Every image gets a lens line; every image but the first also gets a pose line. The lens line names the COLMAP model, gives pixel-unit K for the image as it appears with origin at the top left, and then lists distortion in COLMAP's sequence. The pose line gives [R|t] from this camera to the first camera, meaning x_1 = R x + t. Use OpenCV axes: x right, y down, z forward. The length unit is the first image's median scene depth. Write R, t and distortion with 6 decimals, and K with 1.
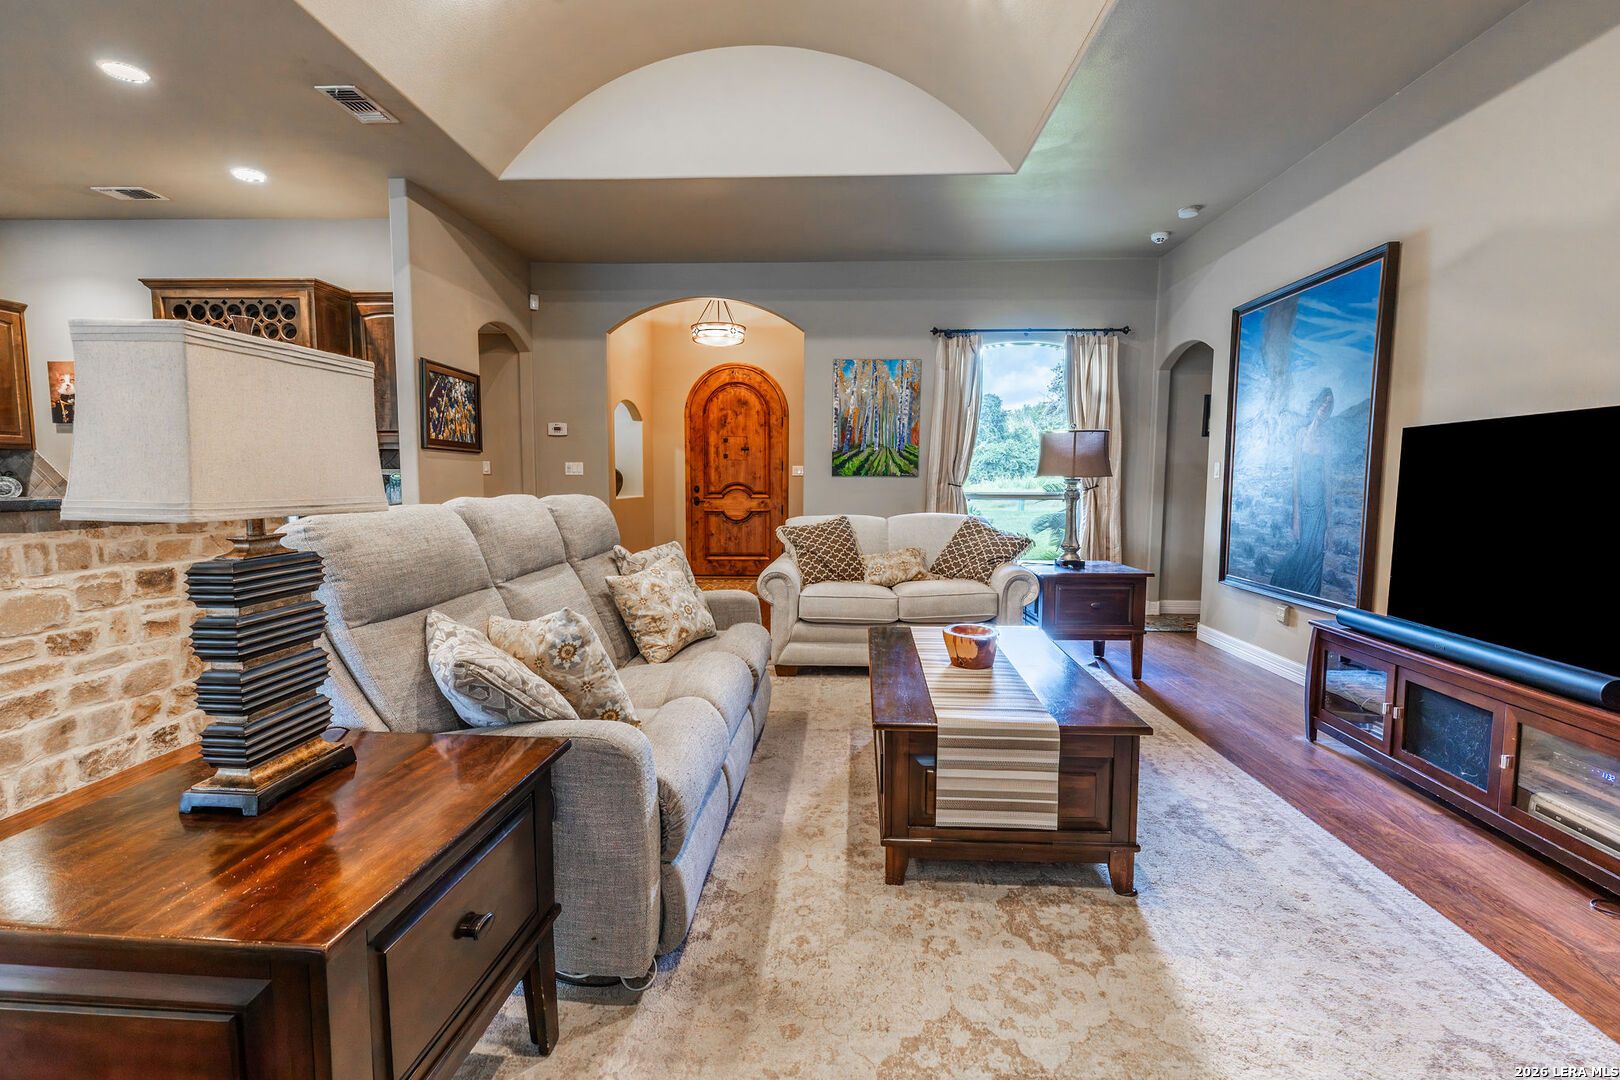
lens RADIAL K [[726.6, 0, 816.4], [0, 726.6, 536.7], [0, 0, 1]] dist [0.003425, -0.001392]
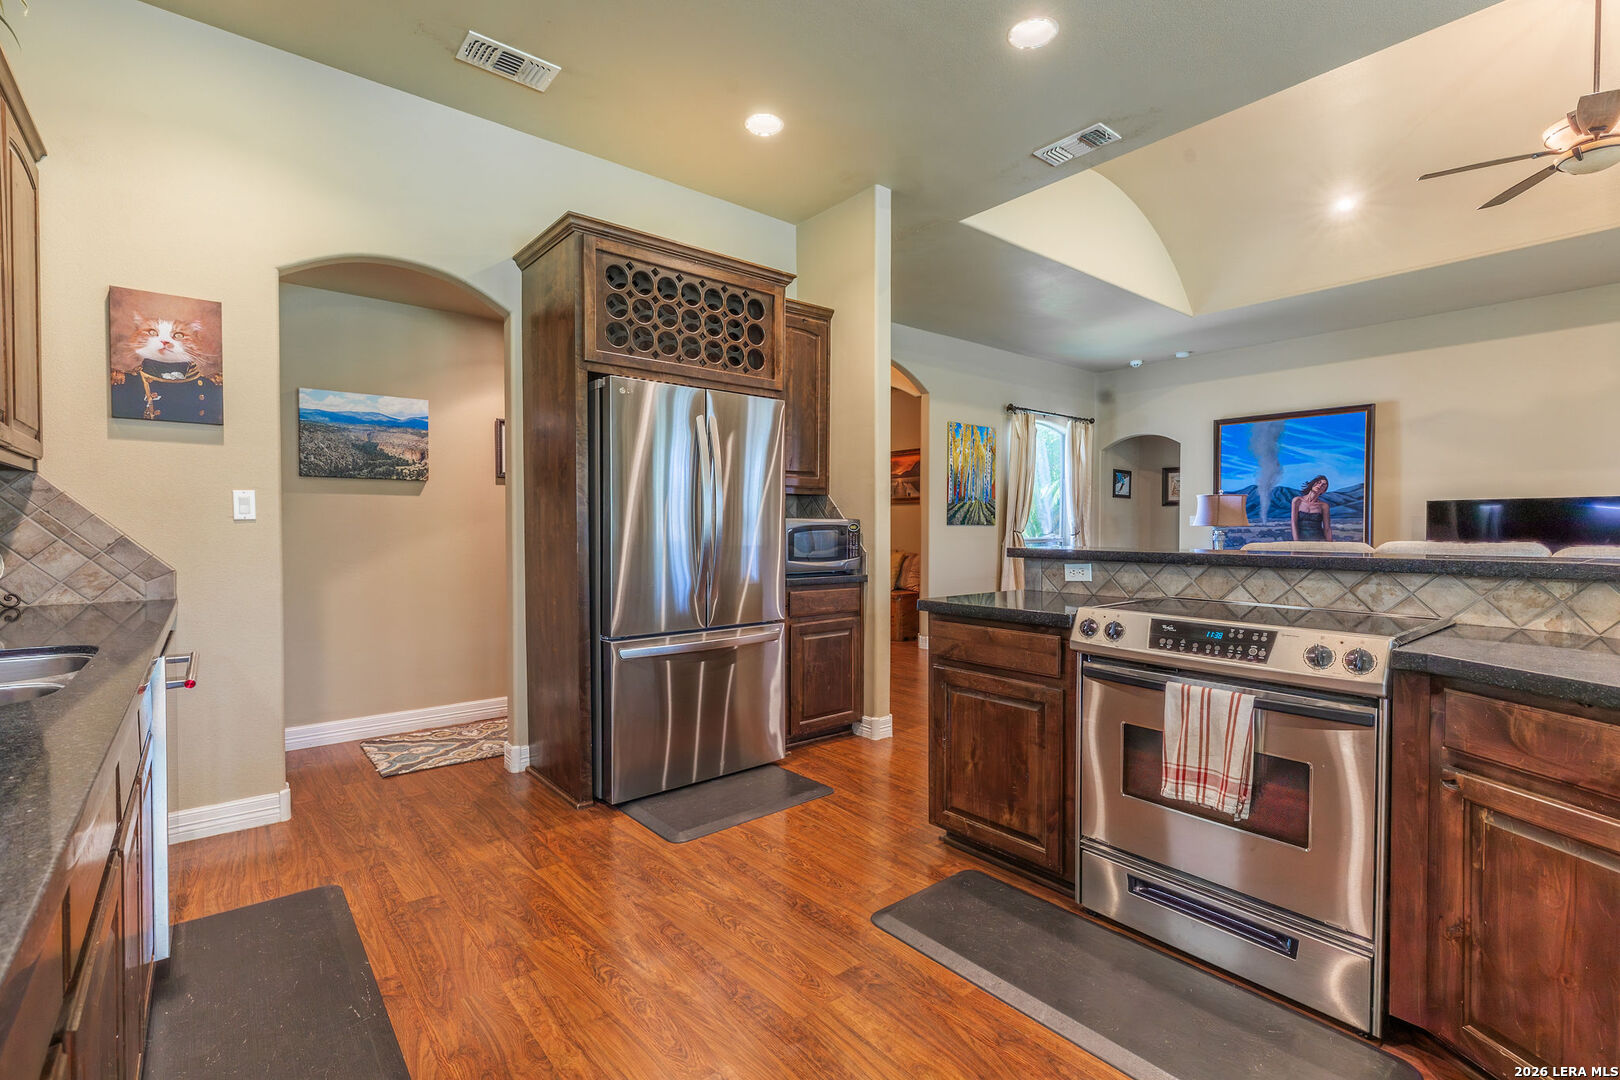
lens RADIAL K [[726.6, 0, 806.7], [0, 726.6, 538.3], [0, 0, 1]] dist [0.003425, -0.001392]
pose [[0.750220, -0.014687, 0.661025, -0.867436], [0.055119, 0.997663, -0.040390, -0.030210], [-0.658887, 0.066737, 0.749276, 0.309283]]
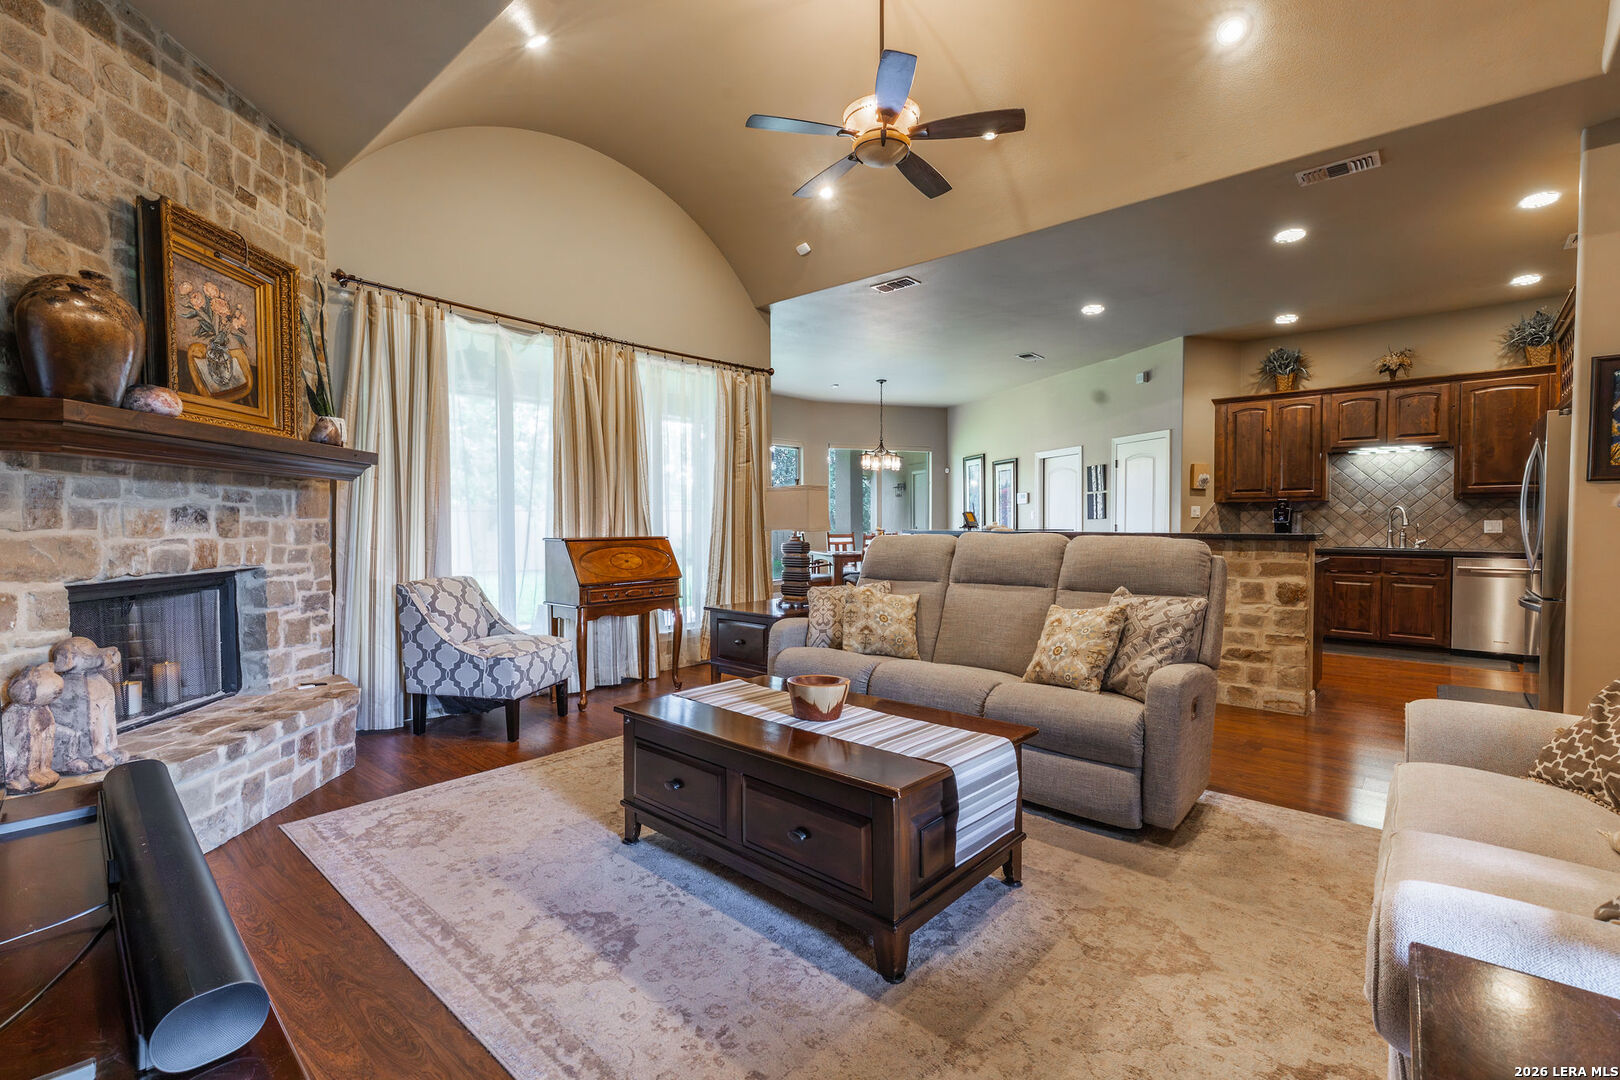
lens RADIAL K [[726.6, 0, 801.8], [0, 726.6, 536.9], [0, 0, 1]] dist [0.003425, -0.001392]
pose [[-0.639778, 0.015406, -0.768405, 0.384381], [-0.062817, 0.995406, 0.072259, -0.050955], [0.765988, 0.094498, -0.635871, 0.635118]]
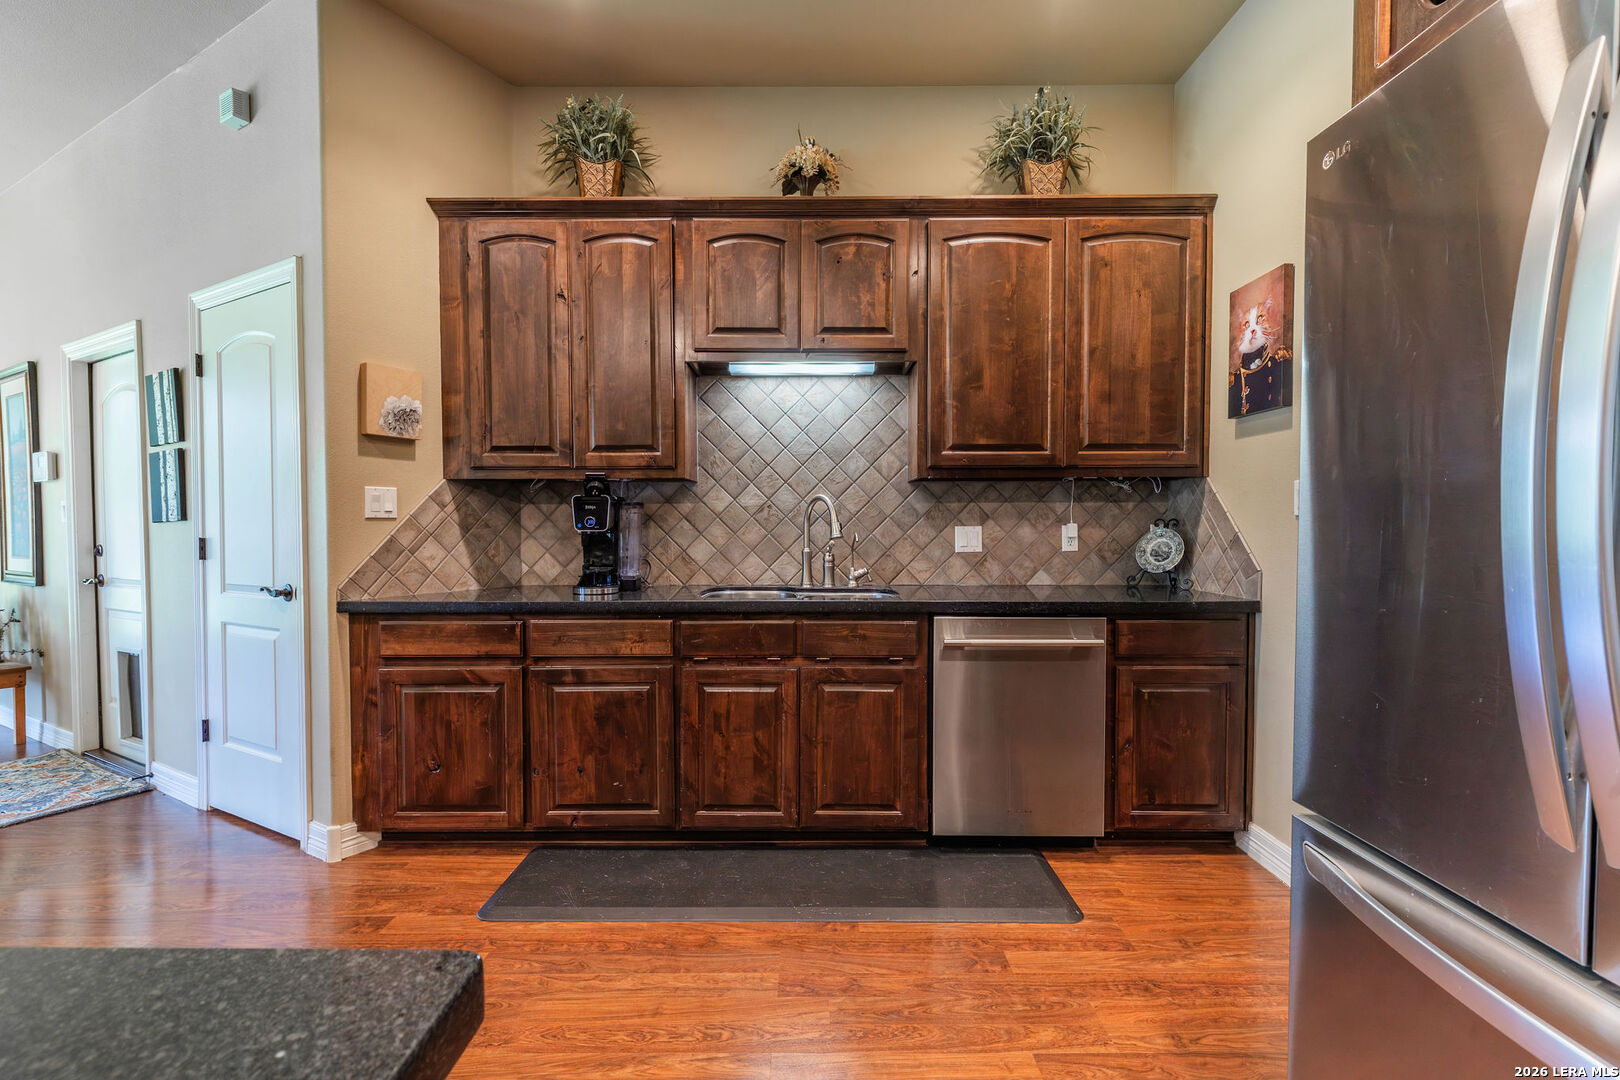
lens RADIAL K [[726.6, 0, 814.3], [0, 726.6, 542.9], [0, 0, 1]] dist [0.003425, -0.001392]
pose [[0.043570, 0.027014, -0.998685, -0.485939], [-0.080294, 0.996495, 0.023452, -0.053173], [0.995819, 0.079167, 0.045586, 0.600487]]
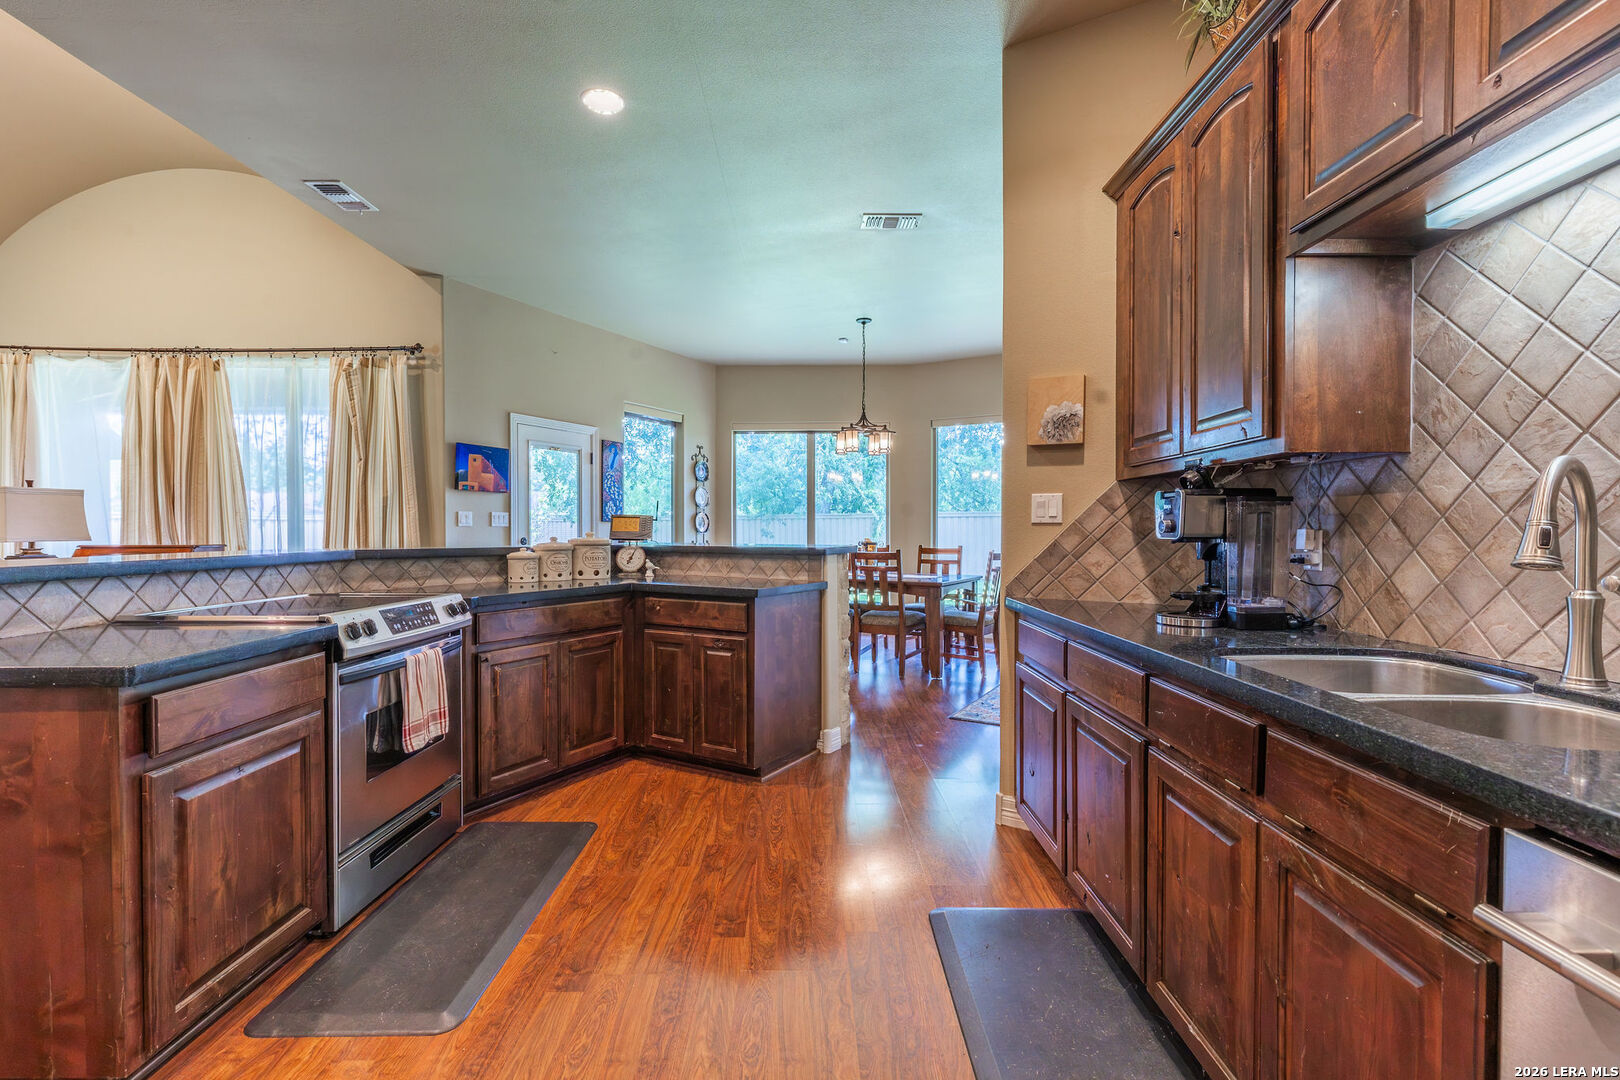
lens RADIAL K [[726.6, 0, 817.6], [0, 726.6, 540.0], [0, 0, 1]] dist [0.003425, -0.001392]
pose [[-0.999009, -0.000587, -0.044515, -0.748371], [-0.004888, 0.995315, 0.096564, -0.068603], [0.044250, 0.096686, -0.994331, 0.795397]]
